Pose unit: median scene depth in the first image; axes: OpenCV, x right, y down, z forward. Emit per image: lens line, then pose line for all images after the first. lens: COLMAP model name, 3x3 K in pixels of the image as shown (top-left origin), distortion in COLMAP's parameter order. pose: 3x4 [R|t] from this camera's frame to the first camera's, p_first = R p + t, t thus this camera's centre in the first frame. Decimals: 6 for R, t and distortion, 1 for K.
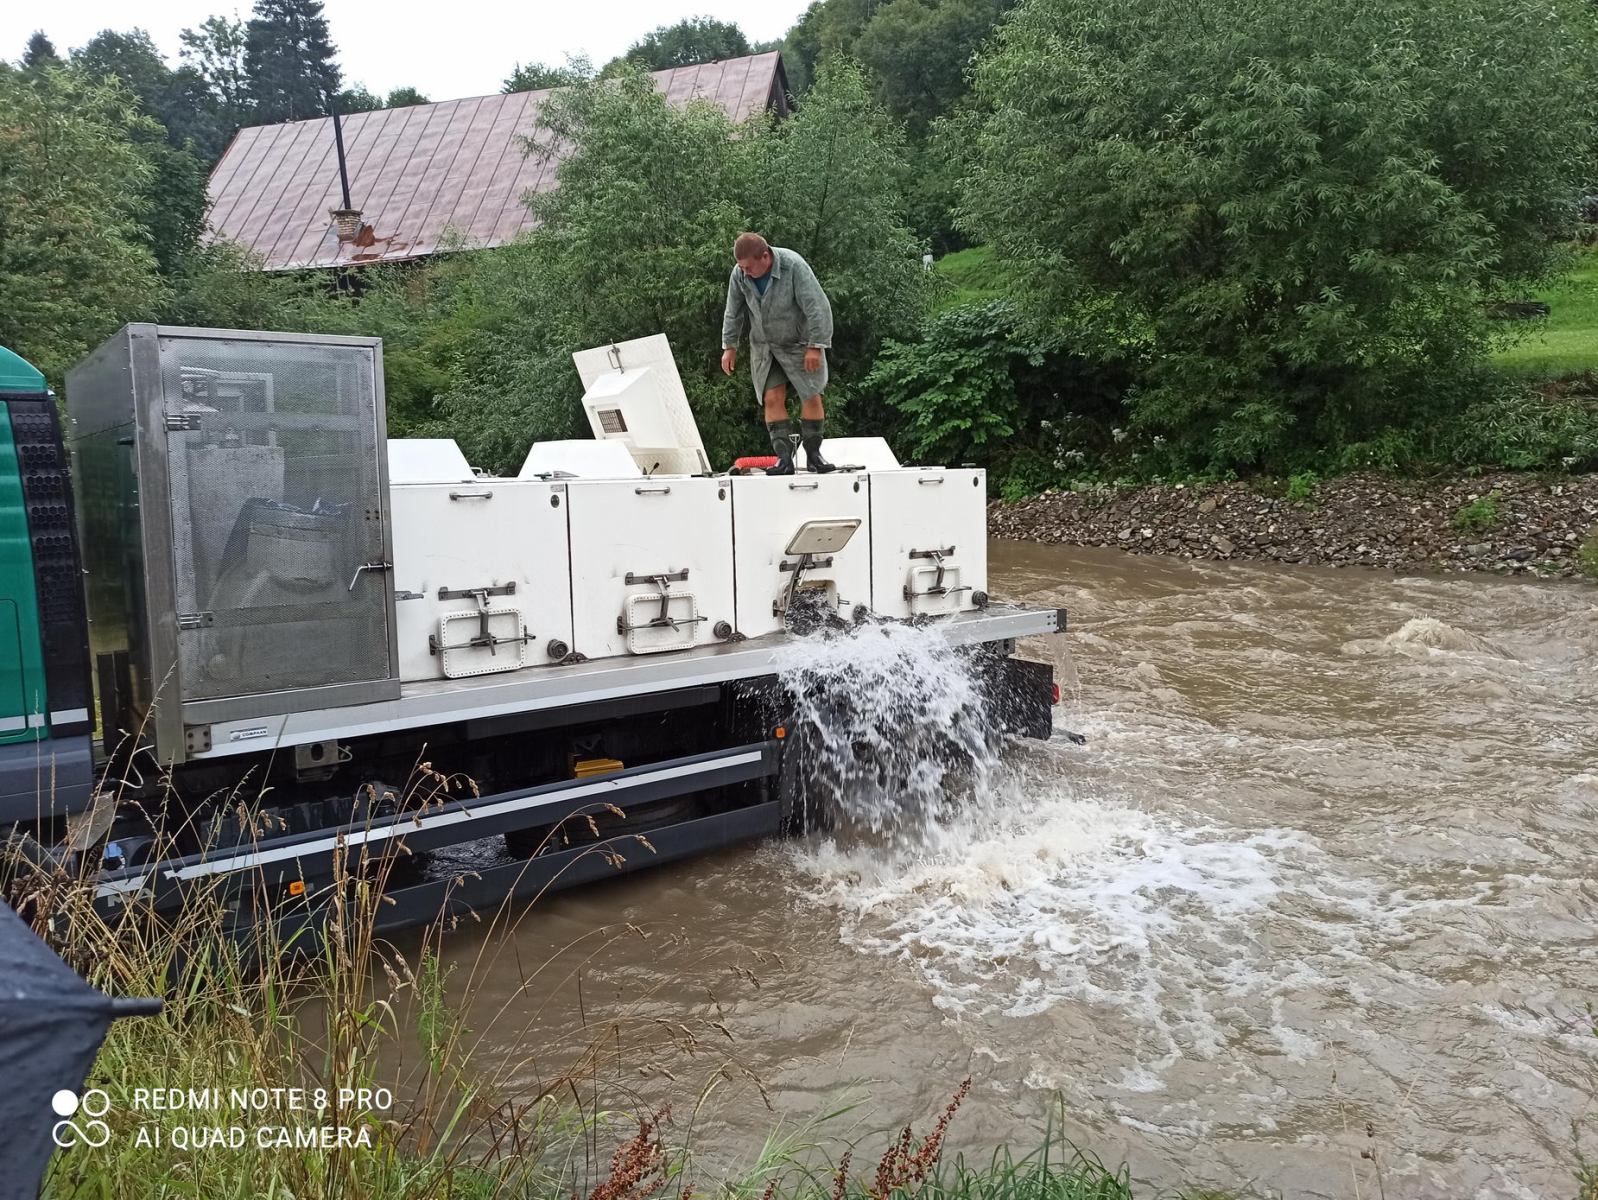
lens RADIAL K [[1323.2, 0, 836.5], [0, 1323.2, 585.1], [0, 0, 1]] dist [0.116205, -0.133212]
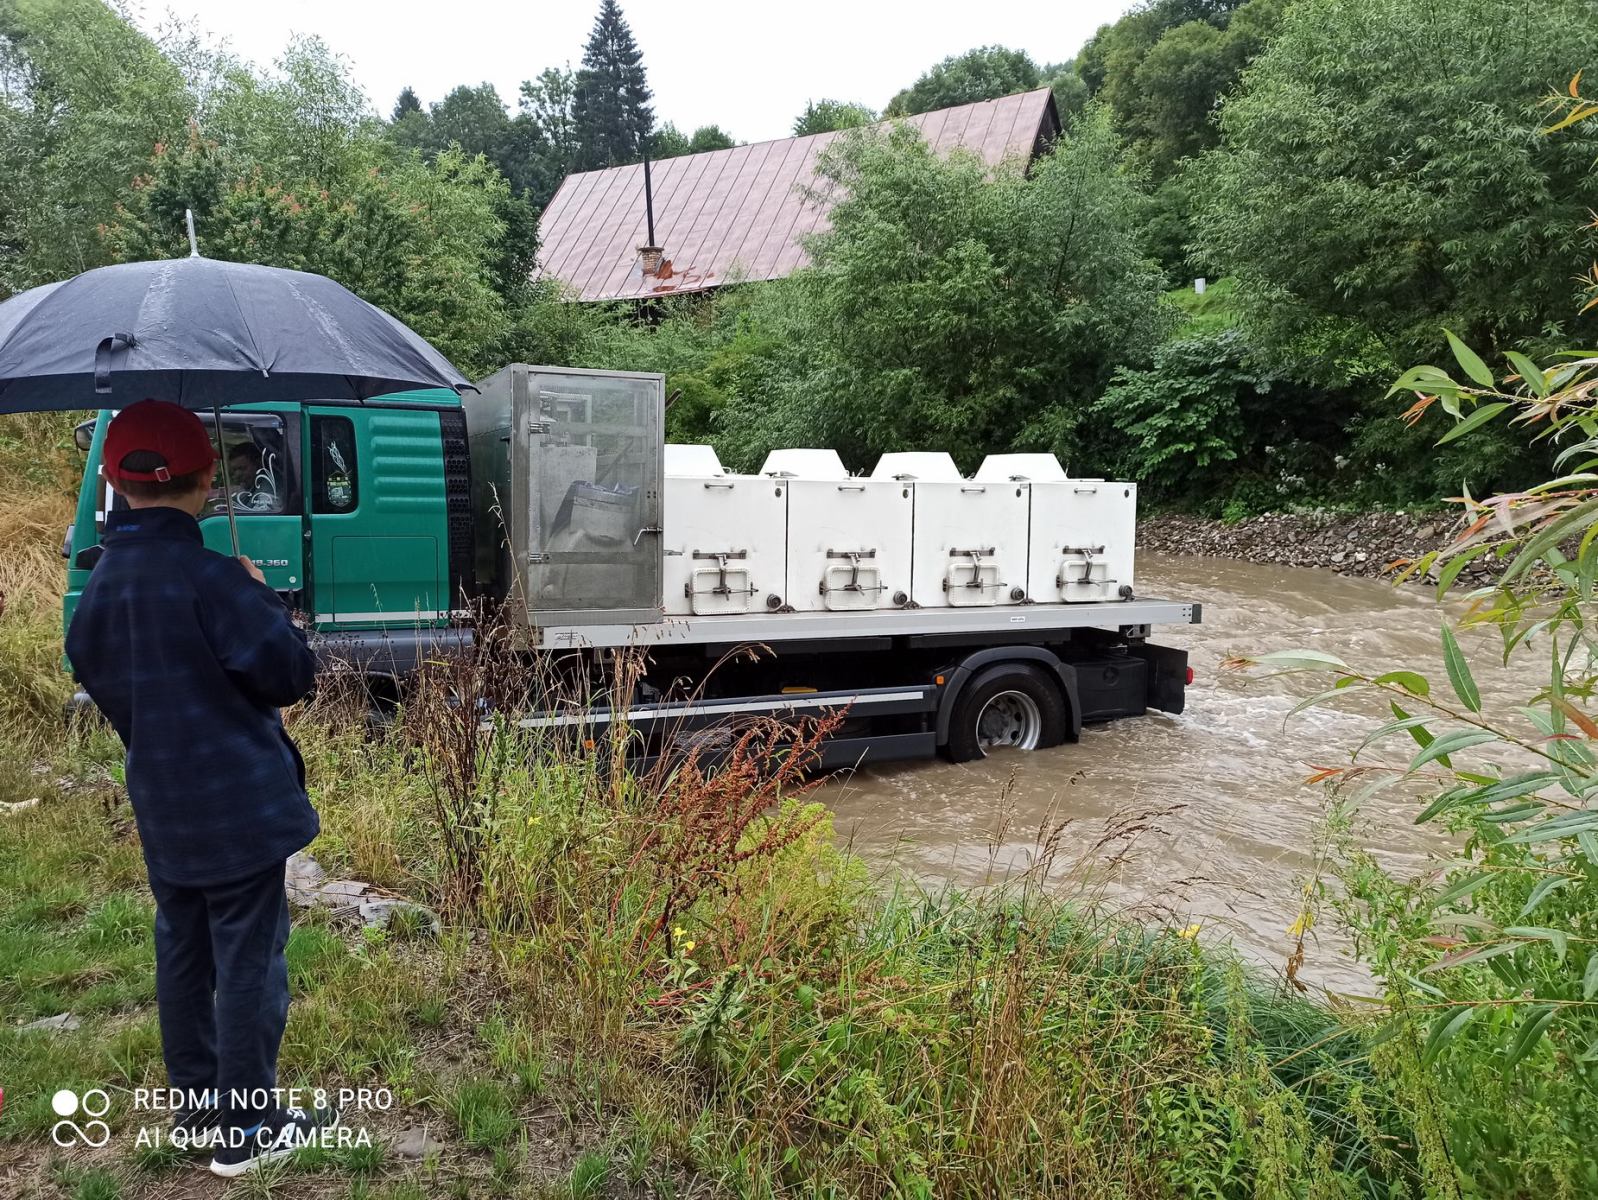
lens RADIAL K [[1340.5, 0, 799.0], [0, 1340.5, 600.0], [0, 0, 1]] dist [0.088668, -0.003846]
pose [[0.973169, 0.052828, -0.223944, 0.041977], [-0.054060, 0.998538, 0.000632, 0.015368], [0.223650, 0.011491, 0.974602, -0.113199]]
